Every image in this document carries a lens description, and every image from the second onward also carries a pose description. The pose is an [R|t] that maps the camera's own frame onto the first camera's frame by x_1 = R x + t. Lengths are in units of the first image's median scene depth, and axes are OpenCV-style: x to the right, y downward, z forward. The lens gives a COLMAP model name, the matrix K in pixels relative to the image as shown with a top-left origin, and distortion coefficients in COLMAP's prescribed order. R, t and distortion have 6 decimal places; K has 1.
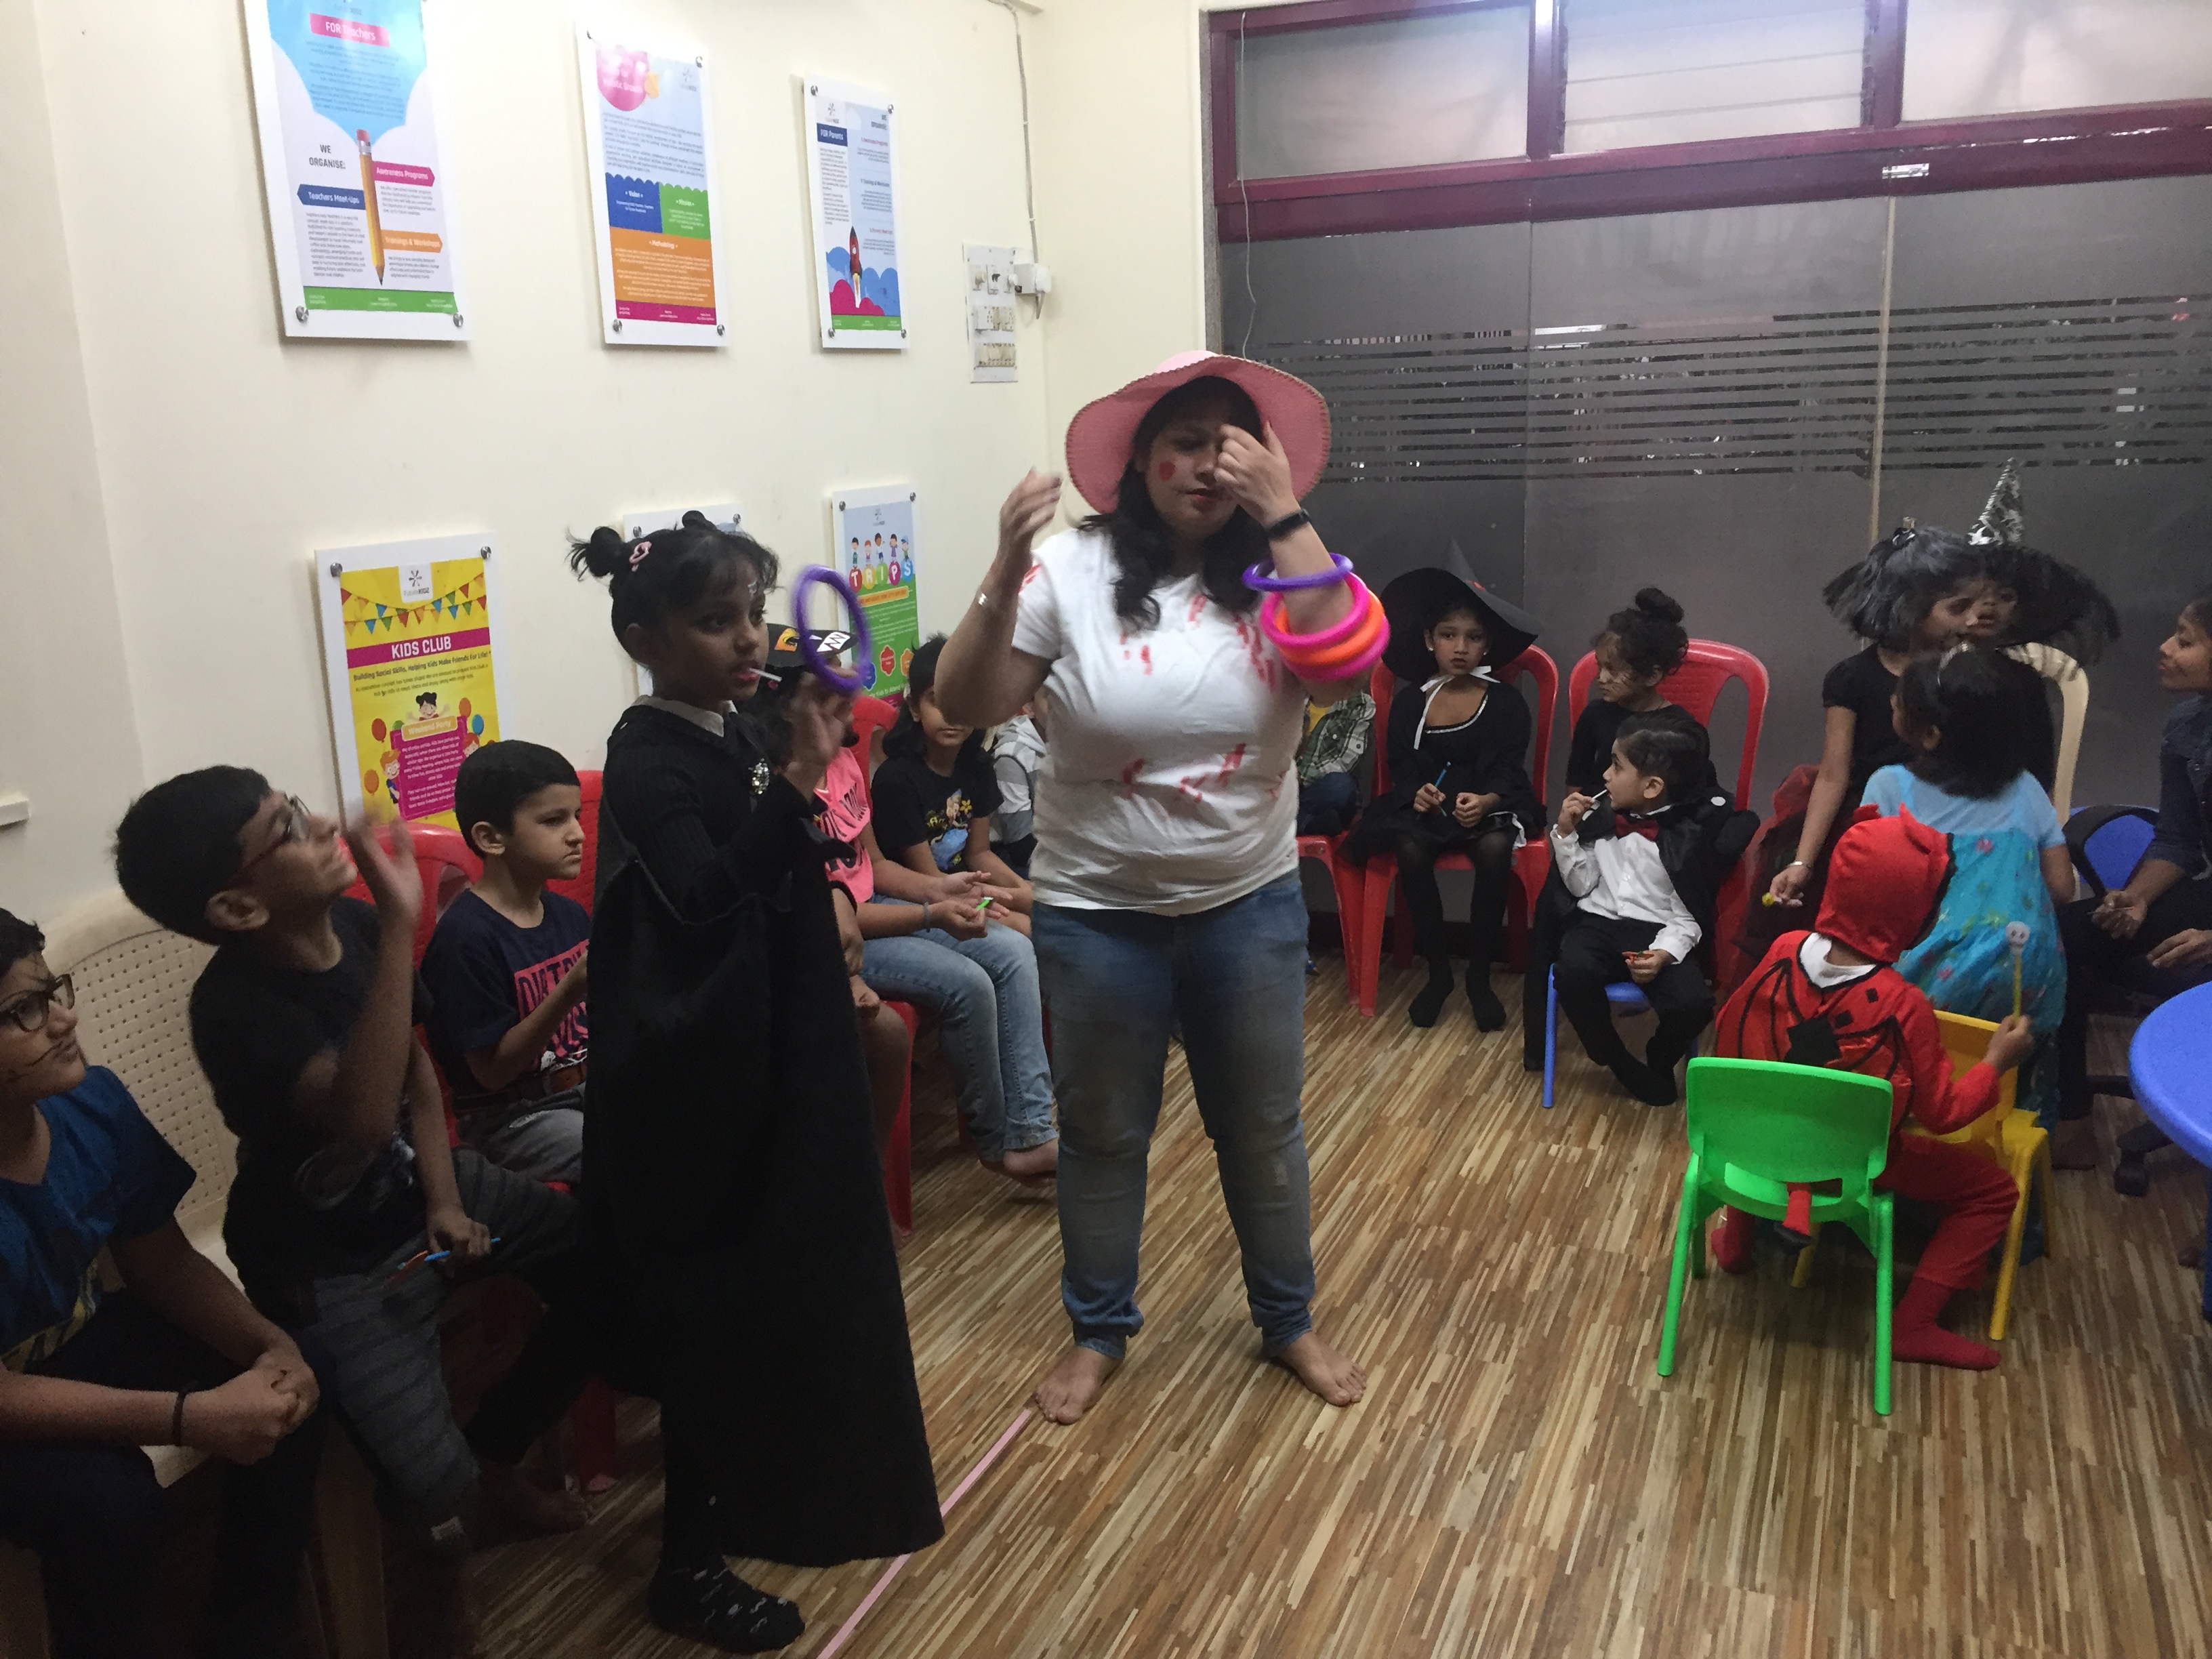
lens RADIAL K [[1904.6, 0, 1104.8], [0, 1904.6, 842.4], [0, 0, 1]] dist [0.103027, -0.122785]
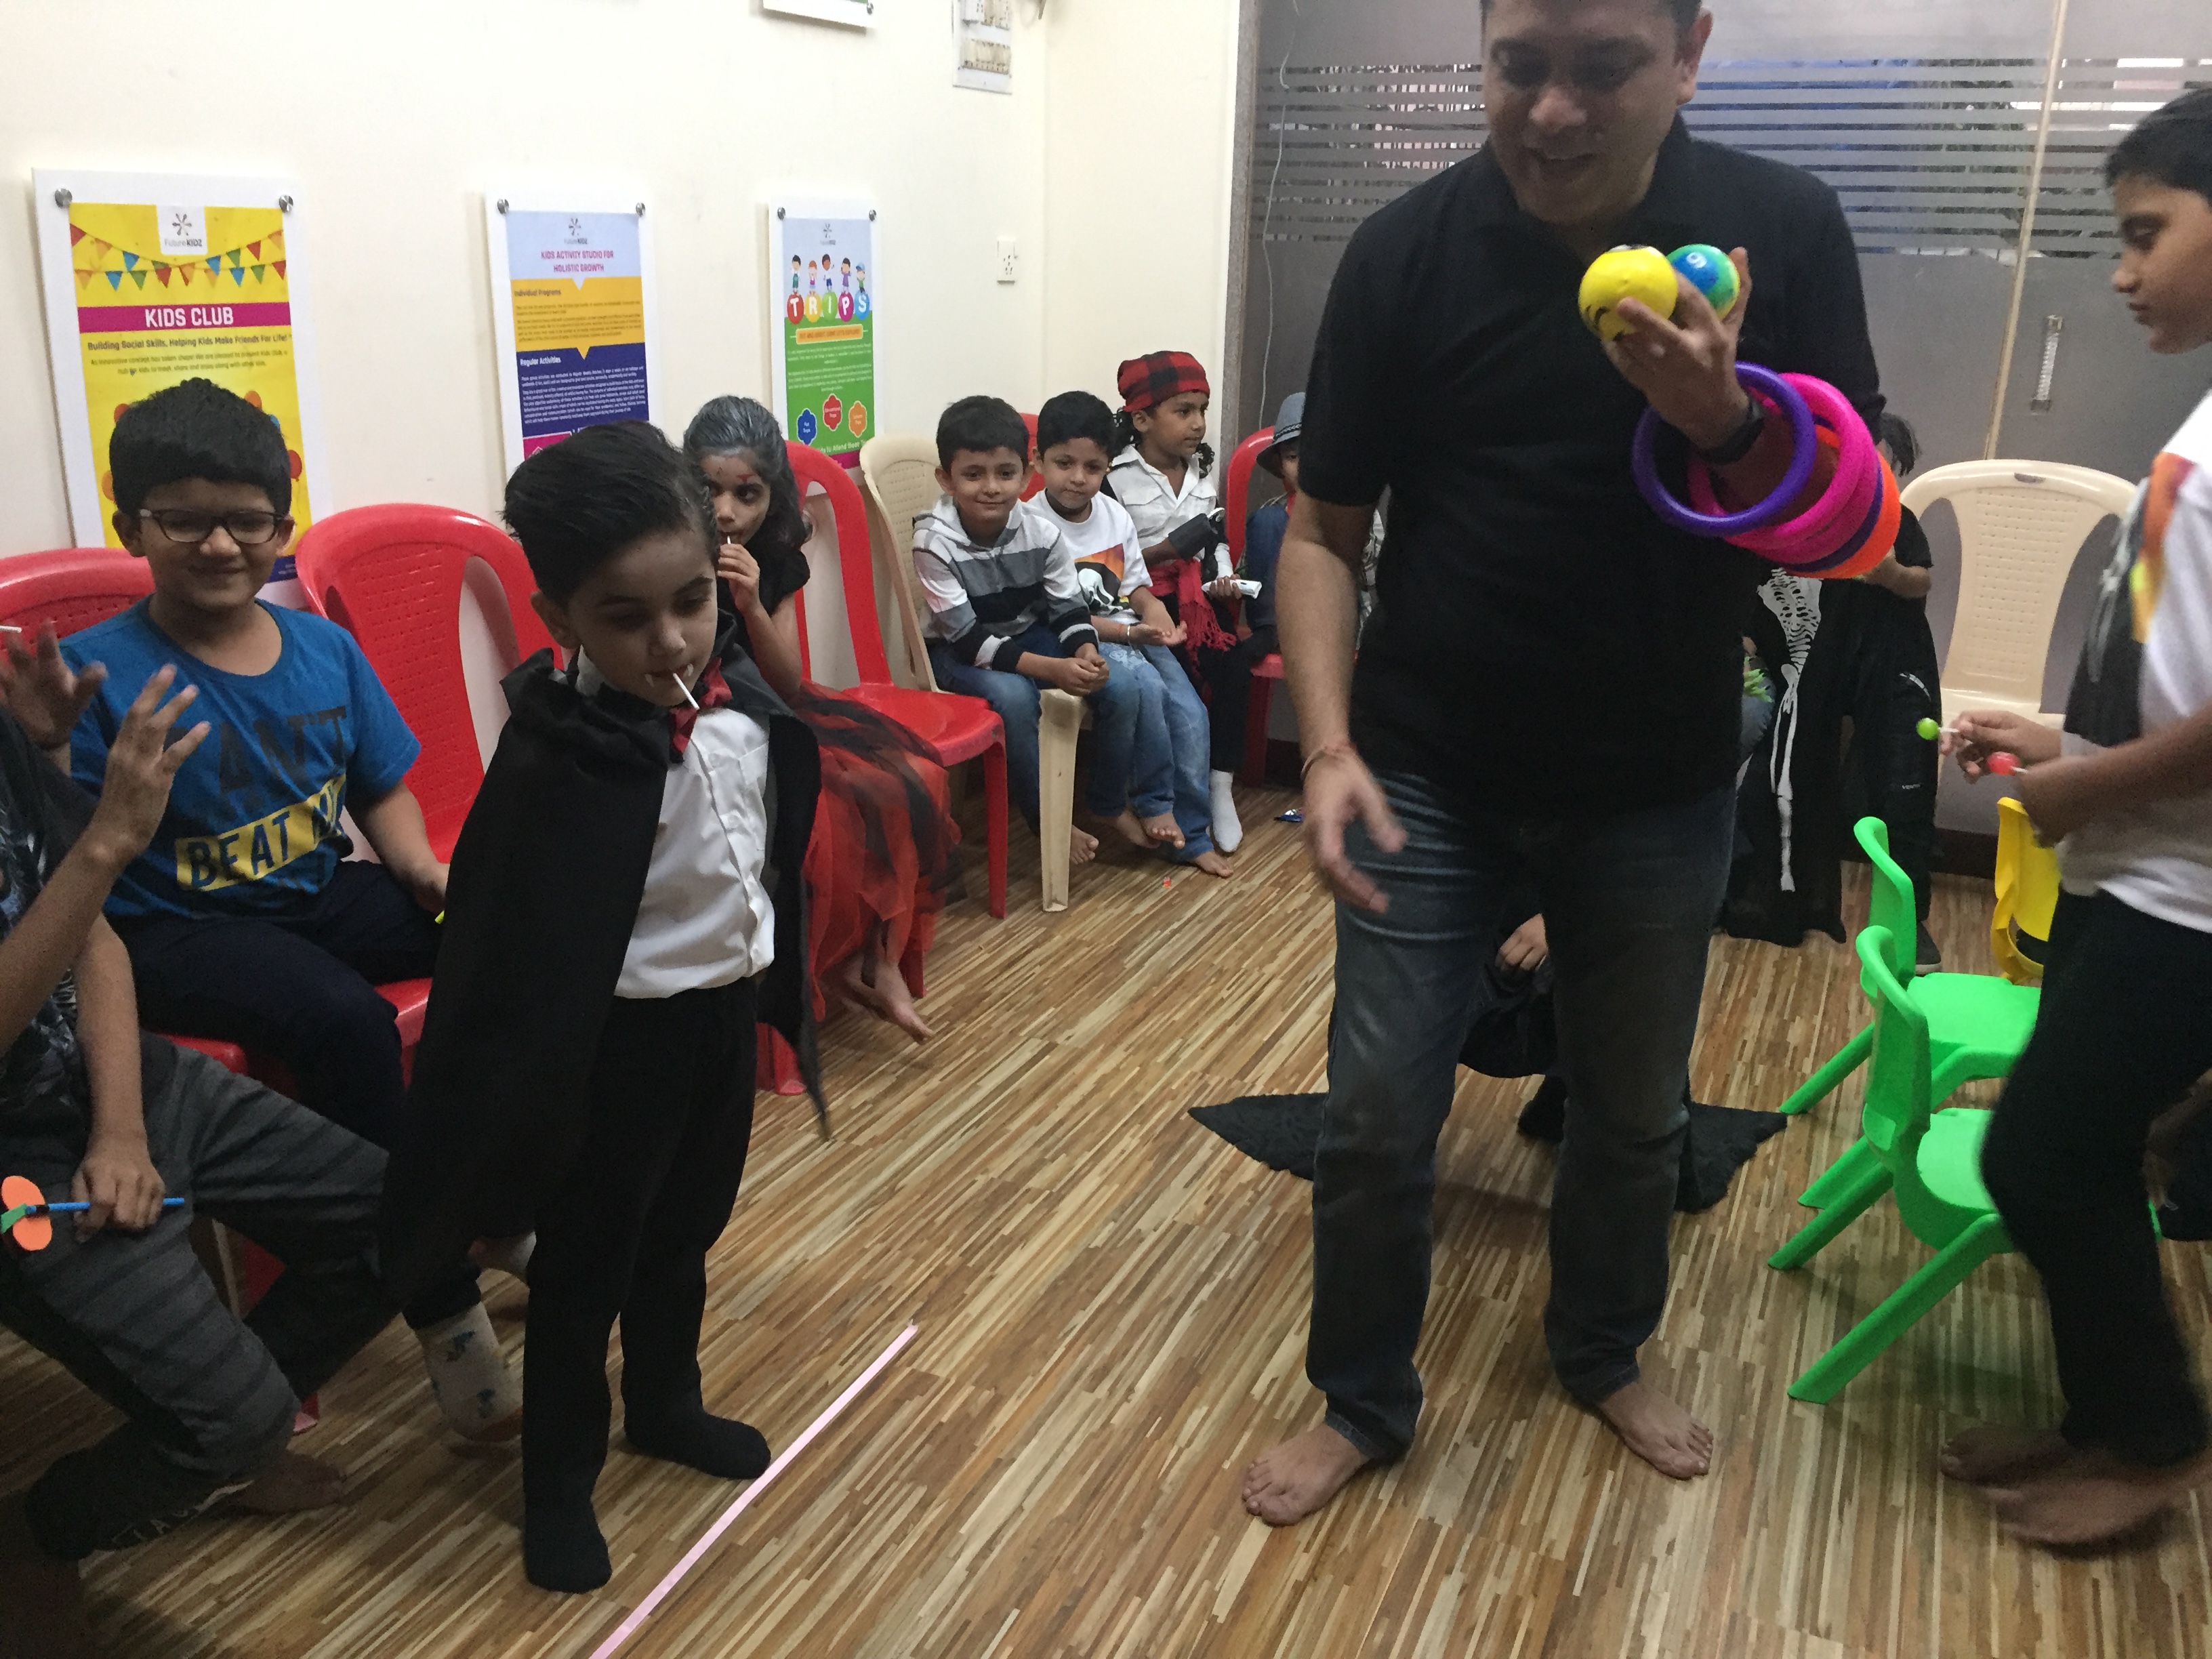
lens RADIAL K [[1904.6, 0, 1104.8], [0, 1904.6, 842.4], [0, 0, 1]] dist [0.103027, -0.122785]
pose [[0.998042, 0.062548, 0.000635, 0.028046], [-0.062367, 0.994275, 0.086761, 0.019961], [0.004795, -0.086630, 0.996229, 0.227087]]
